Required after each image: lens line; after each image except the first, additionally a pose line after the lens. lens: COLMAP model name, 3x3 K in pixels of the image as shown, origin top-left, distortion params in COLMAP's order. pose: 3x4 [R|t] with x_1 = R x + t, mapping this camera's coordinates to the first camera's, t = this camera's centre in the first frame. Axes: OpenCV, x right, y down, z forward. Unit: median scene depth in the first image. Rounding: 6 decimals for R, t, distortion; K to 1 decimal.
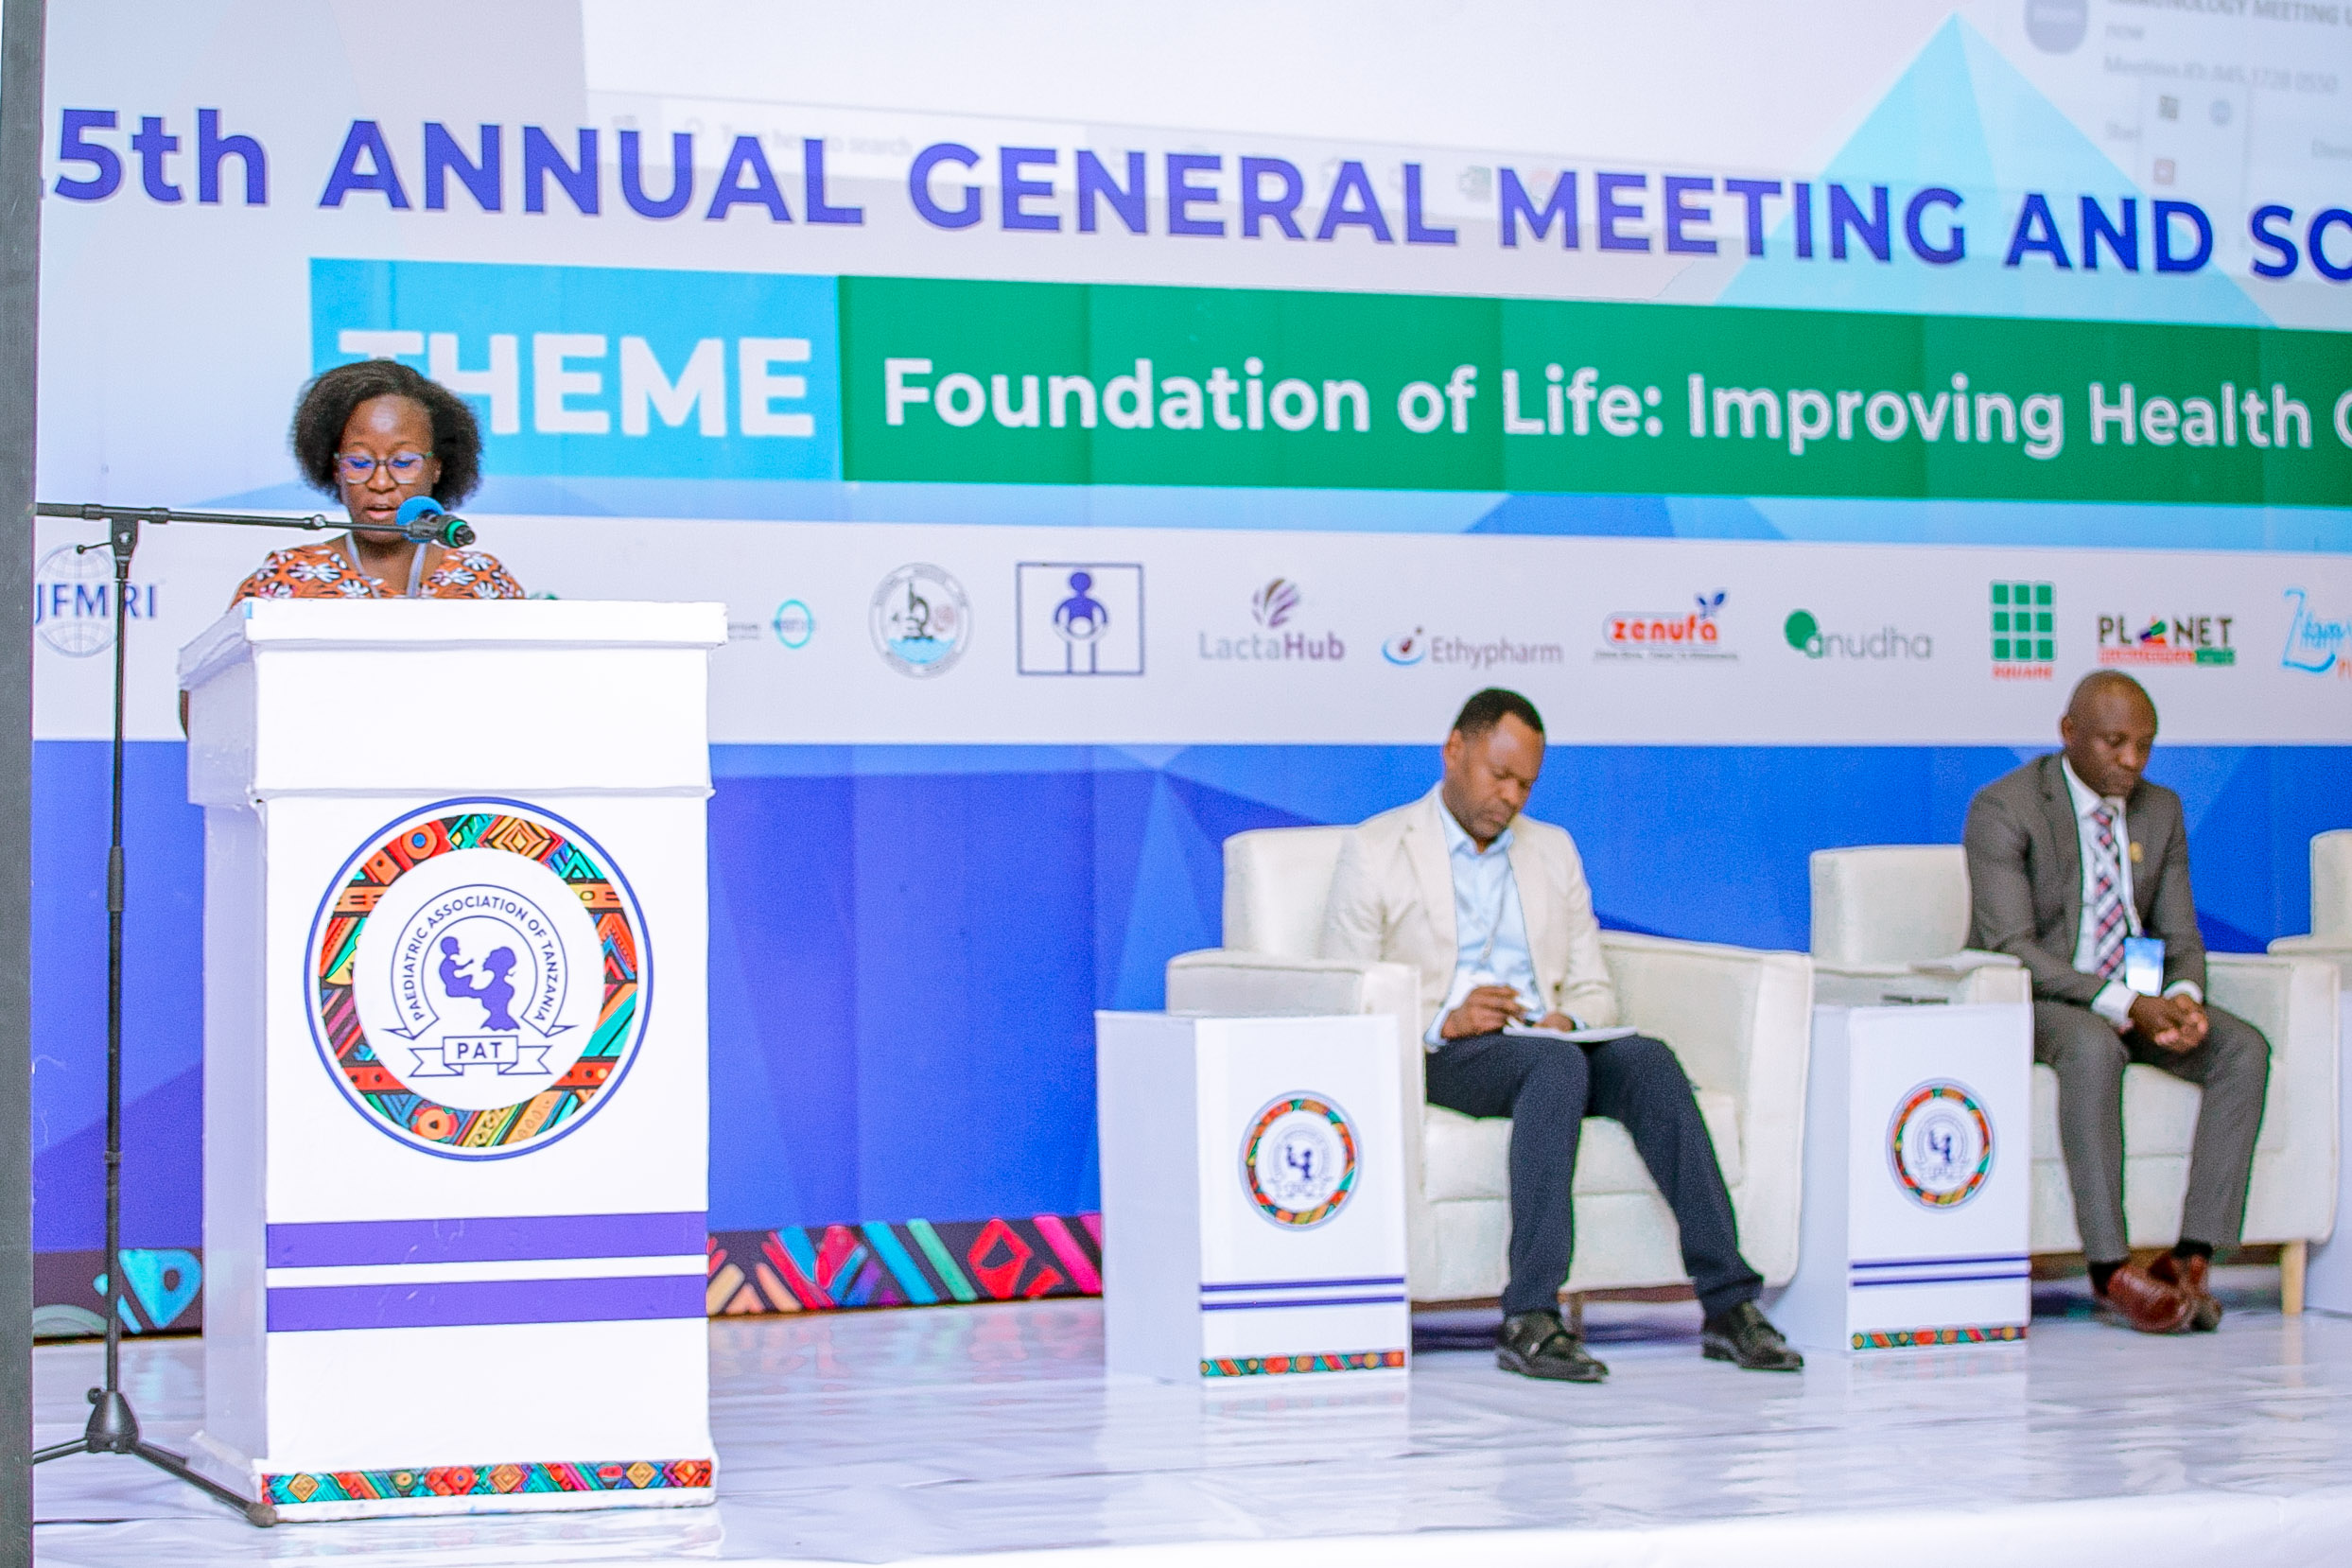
lens RADIAL K [[5663.4, 0, 1176.0], [0, 5663.4, 784.0], [0, 0, 1]] dist [-0.294781, 0.079176]
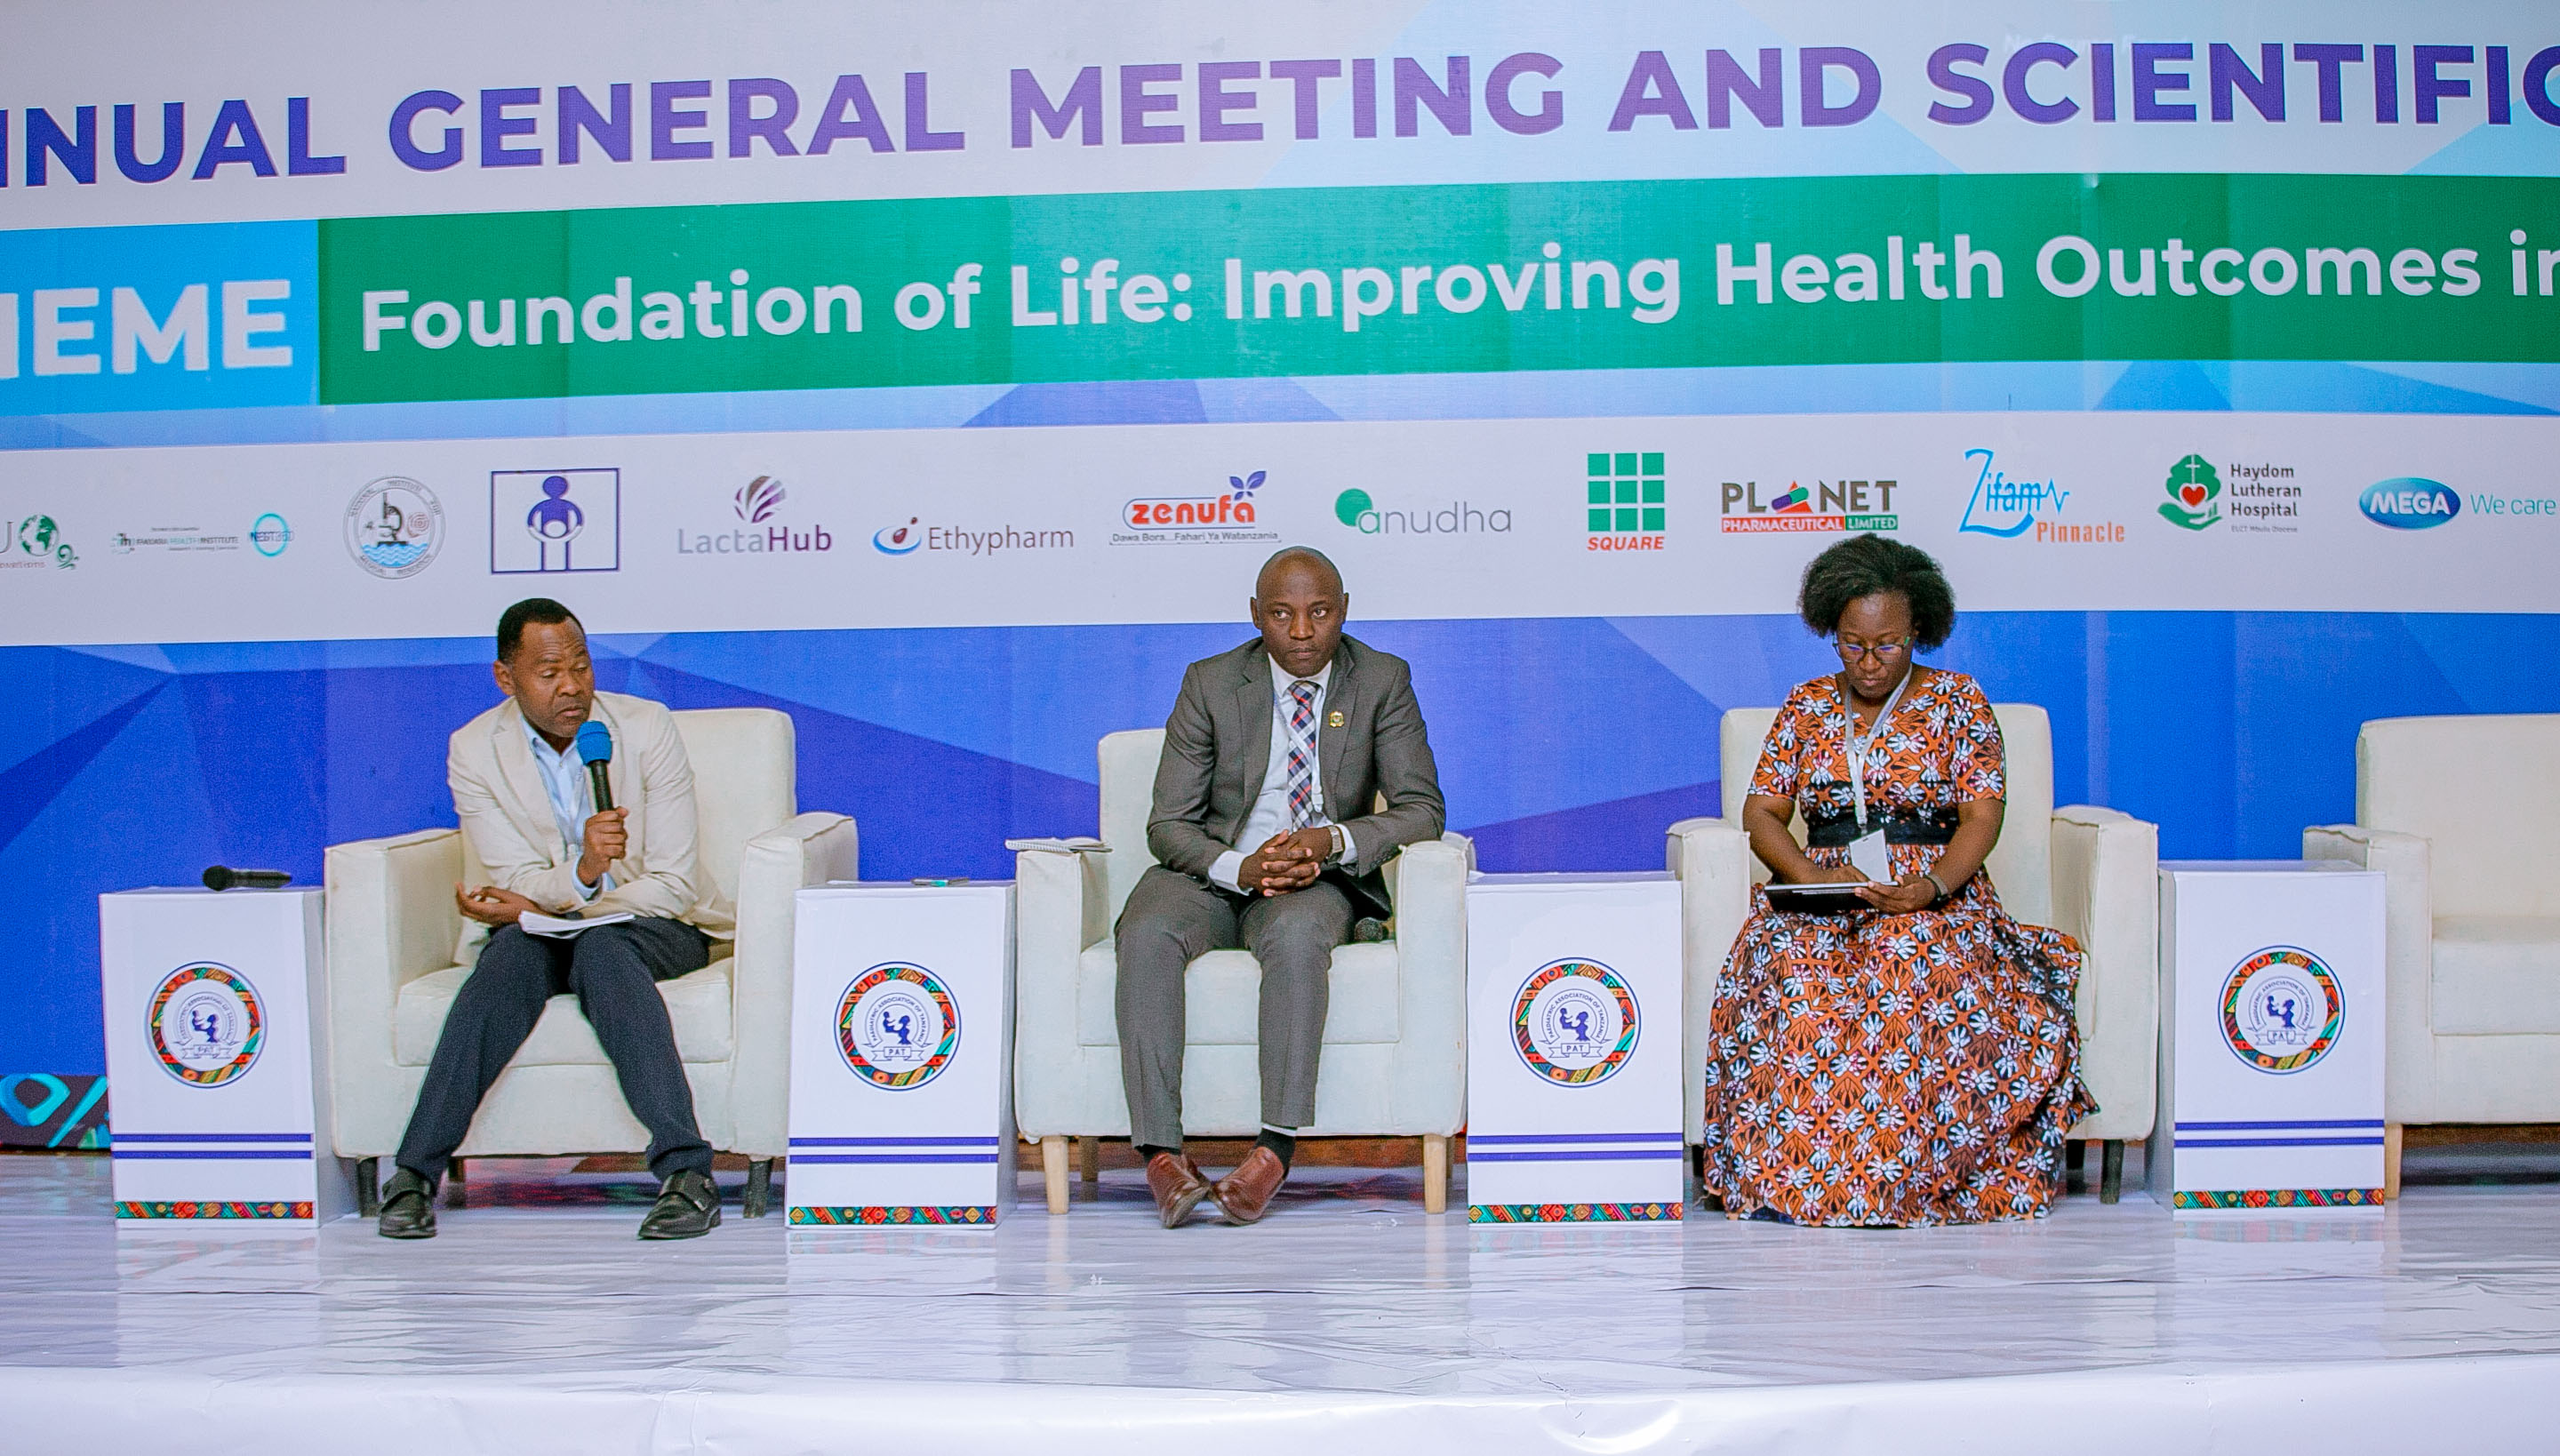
lens RADIAL K [[5322.0, 0, 1238.0], [0, 5322.0, 840.6], [0, 0, 1]] dist [-0.328555, -0.147769]
pose [[0.882728, 0.004111, -0.469867, 0.575918], [0.013917, 0.999294, 0.034889, -0.001495], [0.469679, -0.037337, 0.882047, 0.168523]]
